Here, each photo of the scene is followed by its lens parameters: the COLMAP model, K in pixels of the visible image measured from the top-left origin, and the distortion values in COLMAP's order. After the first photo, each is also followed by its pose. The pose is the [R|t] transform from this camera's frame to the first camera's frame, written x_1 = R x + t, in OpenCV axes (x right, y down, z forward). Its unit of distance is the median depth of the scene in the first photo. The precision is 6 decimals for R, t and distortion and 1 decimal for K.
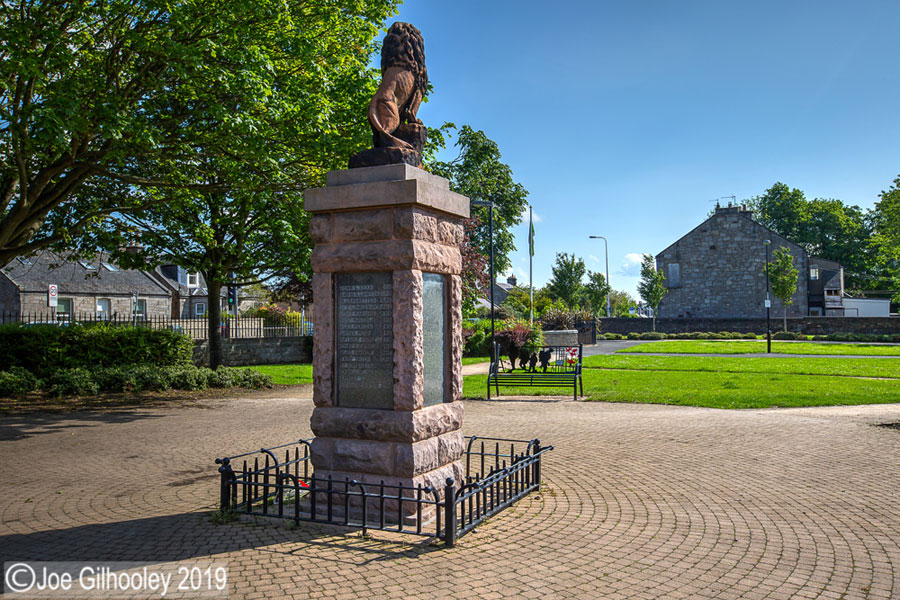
lens RADIAL K [[811.5, 0, 459.6], [0, 811.5, 298.4], [0, 0, 1]] dist [0.016379, 0.084839]
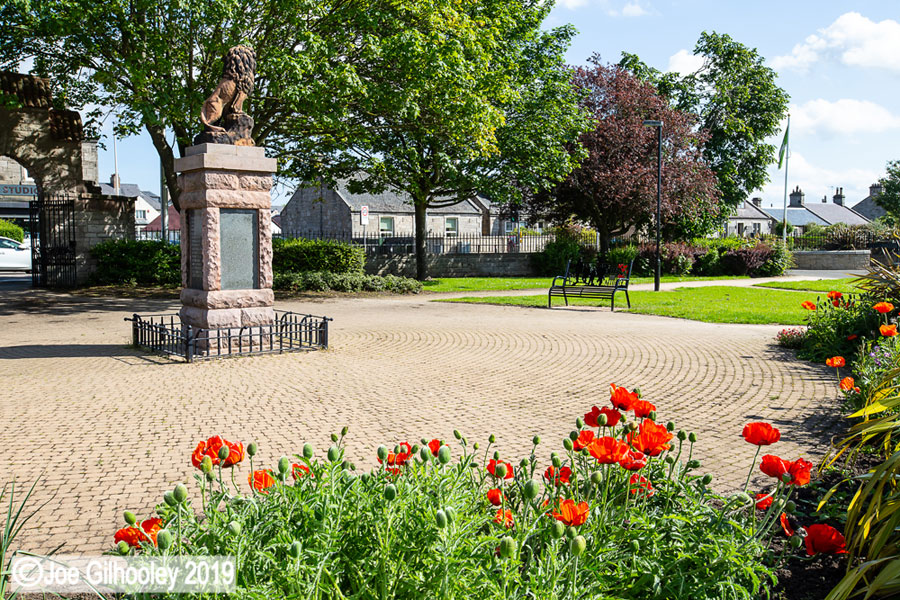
lens RADIAL K [[867.8, 0, 451.7], [0, 867.8, 299.7], [0, 0, 1]] dist [0.037896, 0.000000]
pose [[0.894320, 0.037764, -0.445832, 0.446480], [0.006135, 0.995303, 0.096612, -0.006140], [0.447387, -0.089137, 0.889887, -0.147021]]
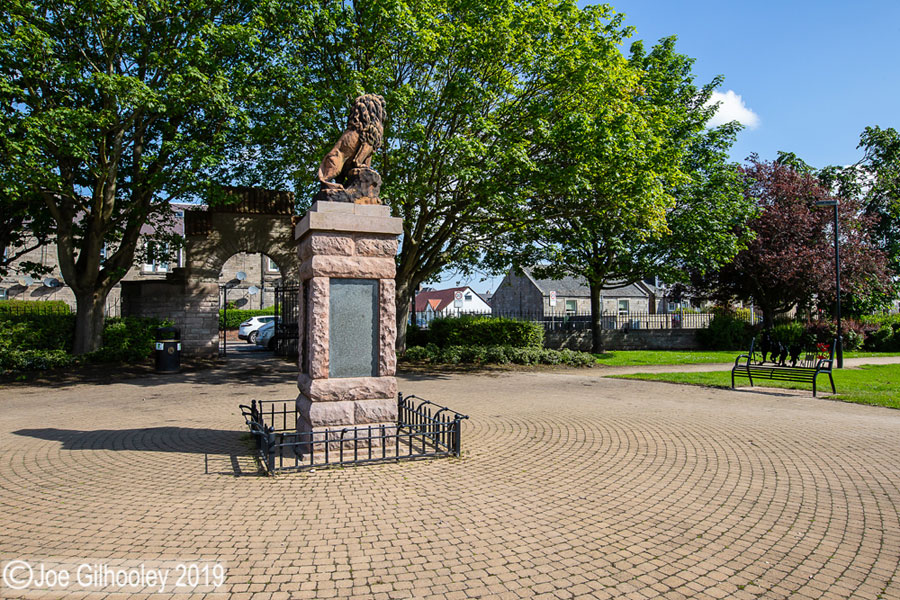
lens RADIAL K [[609.1, 0, 447.1], [0, 609.1, 296.4], [0, 0, 1]] dist [-0.009209, 0.035827]
pose [[0.734289, -0.019308, -0.678562, 0.299999], [0.016099, 0.999810, -0.011028, 0.004516], [0.678646, -0.002827, 0.734460, 0.144939]]
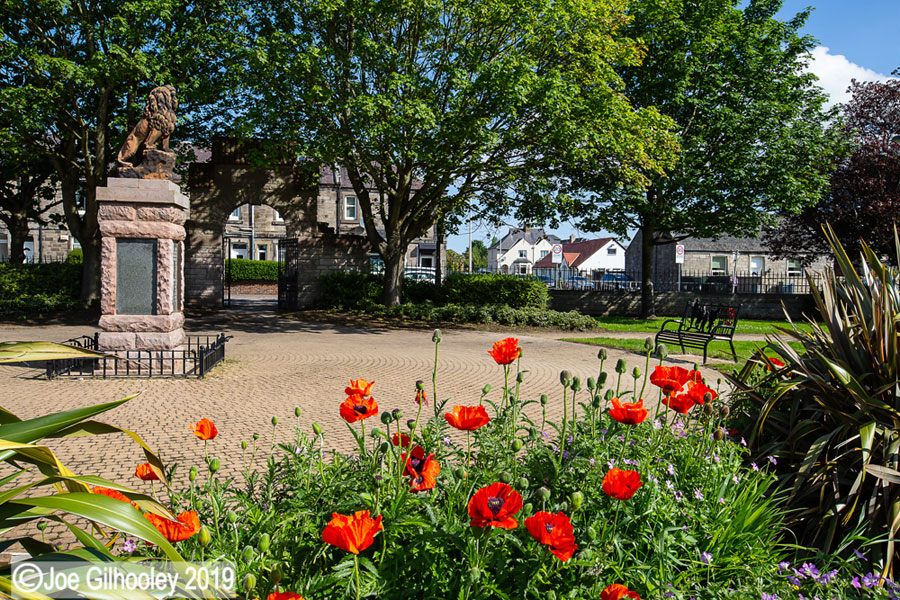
lens RADIAL K [[754.4, 0, 437.0], [0, 754.4, 304.2], [0, 0, 1]] dist [0.027361, 0.016916]
pose [[0.536790, 0.051511, -0.842142, 0.658487], [0.000852, 0.998101, 0.061593, 0.003750], [0.843715, -0.033780, 0.535727, 0.265176]]
